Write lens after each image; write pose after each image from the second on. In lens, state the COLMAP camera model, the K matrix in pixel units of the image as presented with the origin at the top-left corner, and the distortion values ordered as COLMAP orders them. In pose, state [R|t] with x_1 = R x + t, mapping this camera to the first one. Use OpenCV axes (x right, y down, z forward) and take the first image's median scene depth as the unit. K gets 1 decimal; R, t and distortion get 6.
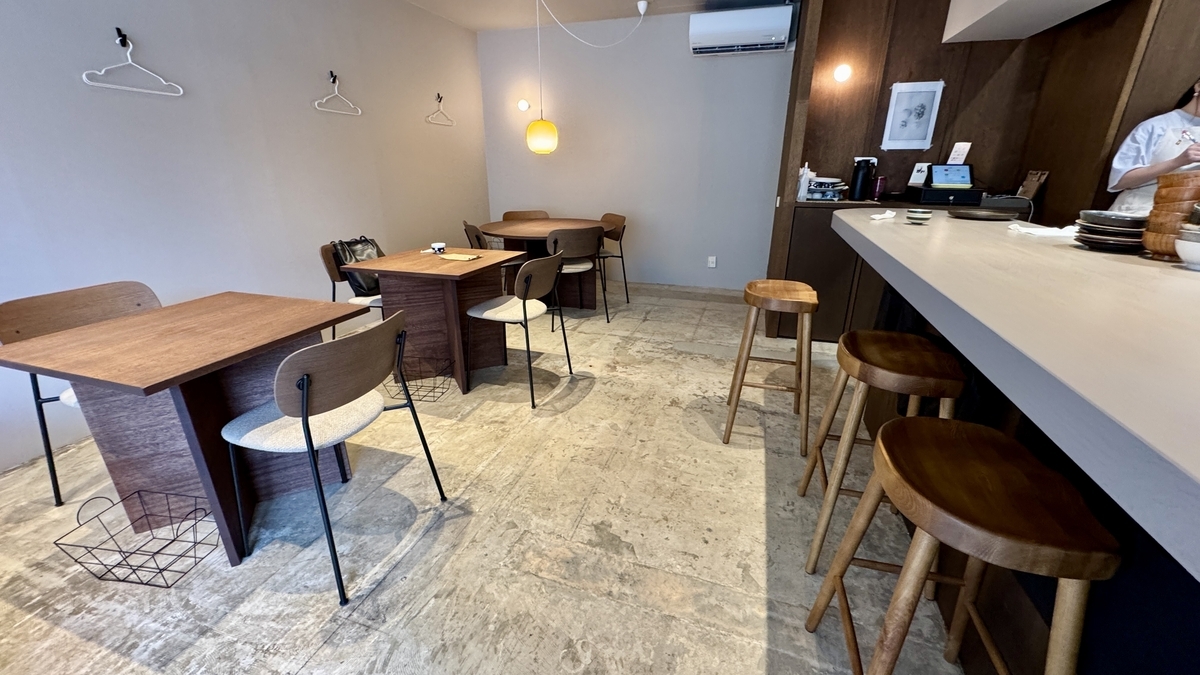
lens RADIAL K [[490.2, 0, 594.3], [0, 490.2, 344.5], [0, 0, 1]] dist [-0.012455, 0.000358]
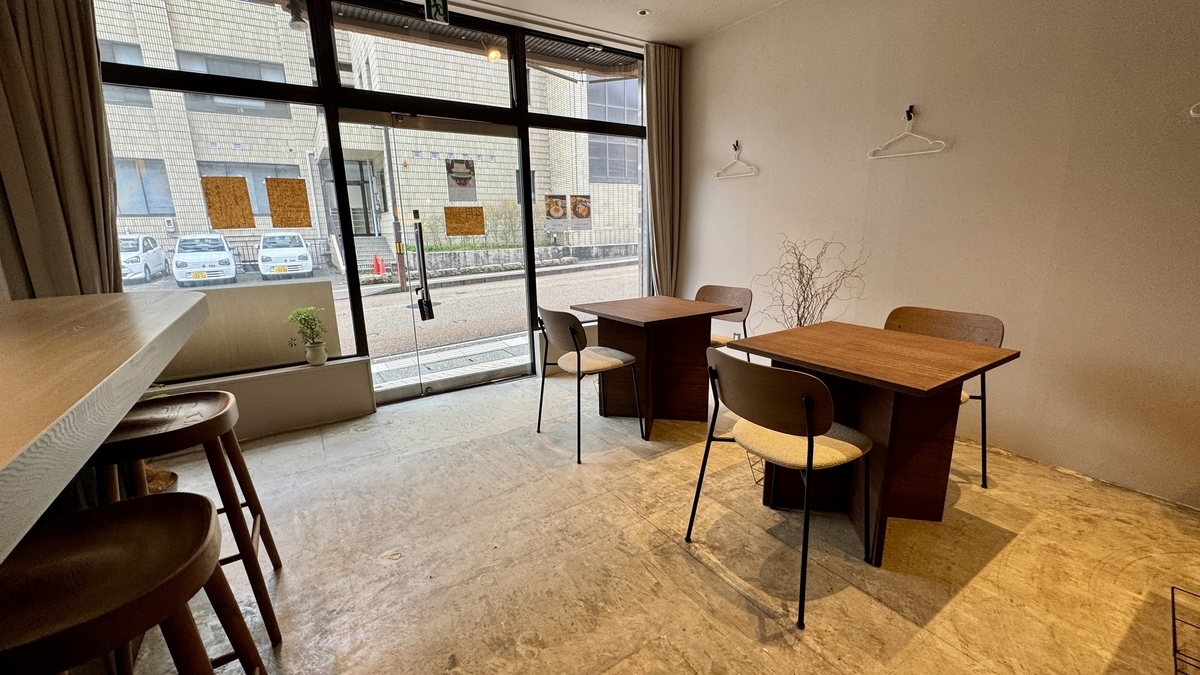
lens RADIAL K [[490.2, 0, 597.9], [0, 490.2, 322.3], [0, 0, 1]] dist [-0.012455, 0.000358]
pose [[-0.631673, 0.168023, -0.756807, 0.552894], [-0.248892, 0.880594, 0.403245, -0.468492], [0.734195, 0.443082, -0.514428, 1.291258]]
